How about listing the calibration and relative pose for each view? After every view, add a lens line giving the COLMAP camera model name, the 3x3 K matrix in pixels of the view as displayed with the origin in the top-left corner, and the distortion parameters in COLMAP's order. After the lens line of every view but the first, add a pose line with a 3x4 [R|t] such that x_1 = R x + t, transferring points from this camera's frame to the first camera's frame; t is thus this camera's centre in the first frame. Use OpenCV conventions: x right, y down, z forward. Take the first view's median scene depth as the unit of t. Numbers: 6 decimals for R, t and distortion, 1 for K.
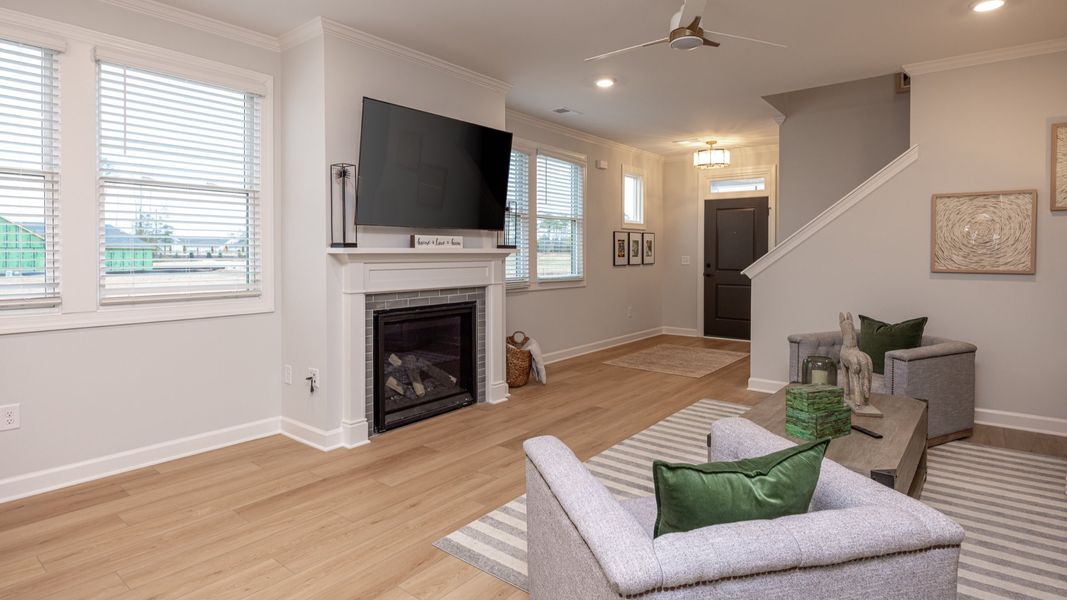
lens RADIAL K [[549.2, 0, 527.8], [0, 549.2, 264.8], [0, 0, 1]] dist [-0.004812, -0.000484]
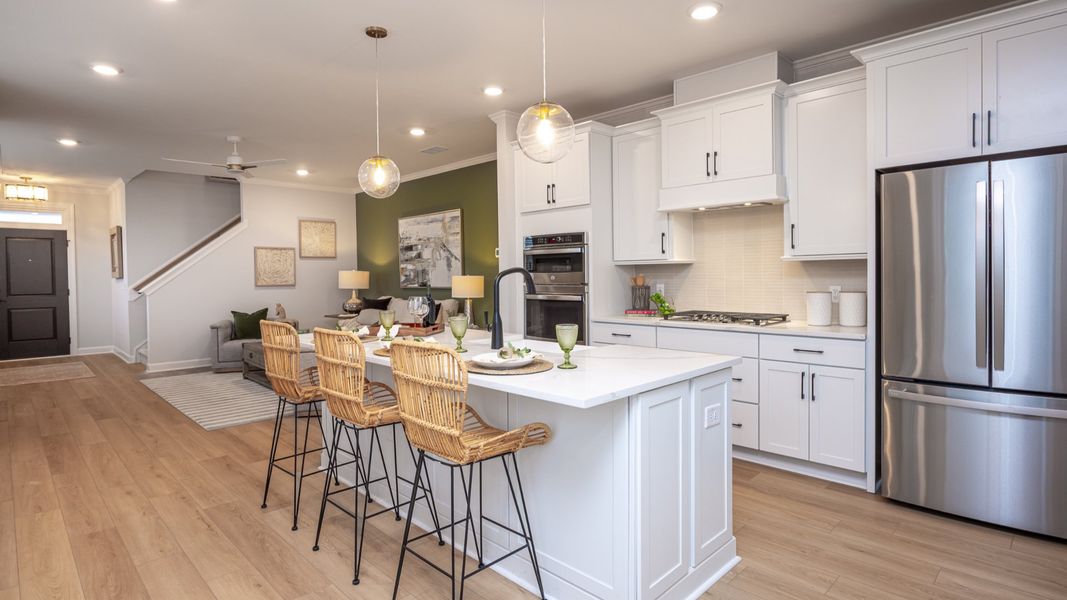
lens RADIAL K [[546.4, 0, 531.1], [0, 546.4, 285.3], [0, 0, 1]] dist [-0.005094, -0.000340]
pose [[0.108513, -0.021580, 0.993861, -1.086870], [0.032692, 0.999301, 0.018129, 0.006134], [-0.993557, 0.030524, 0.109142, -0.185006]]
